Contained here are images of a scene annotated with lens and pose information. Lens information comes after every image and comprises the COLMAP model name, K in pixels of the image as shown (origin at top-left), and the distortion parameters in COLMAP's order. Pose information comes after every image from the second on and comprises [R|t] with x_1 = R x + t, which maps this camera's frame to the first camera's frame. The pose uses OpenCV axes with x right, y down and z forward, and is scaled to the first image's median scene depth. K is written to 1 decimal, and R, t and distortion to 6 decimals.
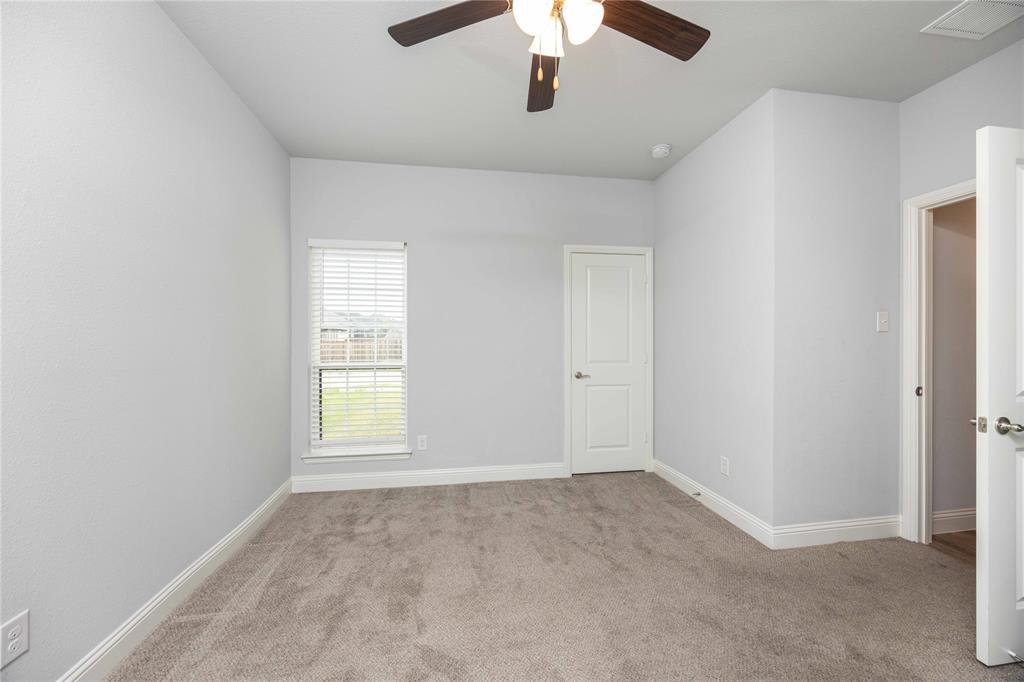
lens RADIAL K [[394.7, 0, 513.3], [0, 394.7, 336.9], [0, 0, 1]] dist [0.000095, -0.000187]
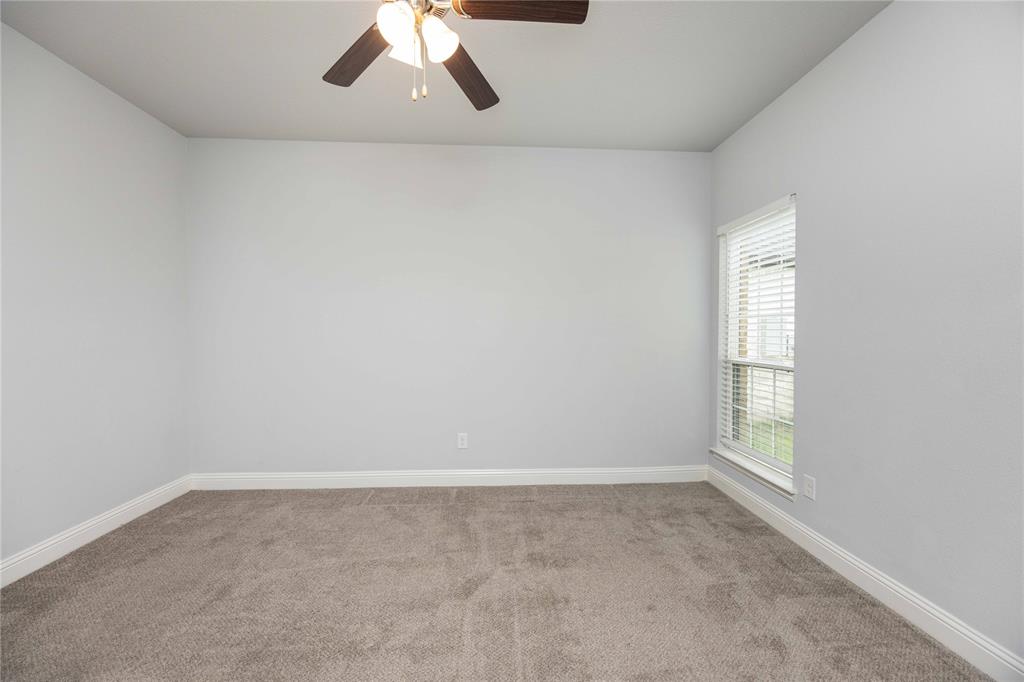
lens RADIAL K [[394.7, 0, 513.3], [0, 394.7, 336.9], [0, 0, 1]] dist [0.000095, -0.000187]
pose [[-0.101938, 0.017076, -0.994644, 0.538154], [-0.001115, 0.999850, 0.017280, 0.003745], [0.994790, 0.002871, -0.101903, 0.640733]]
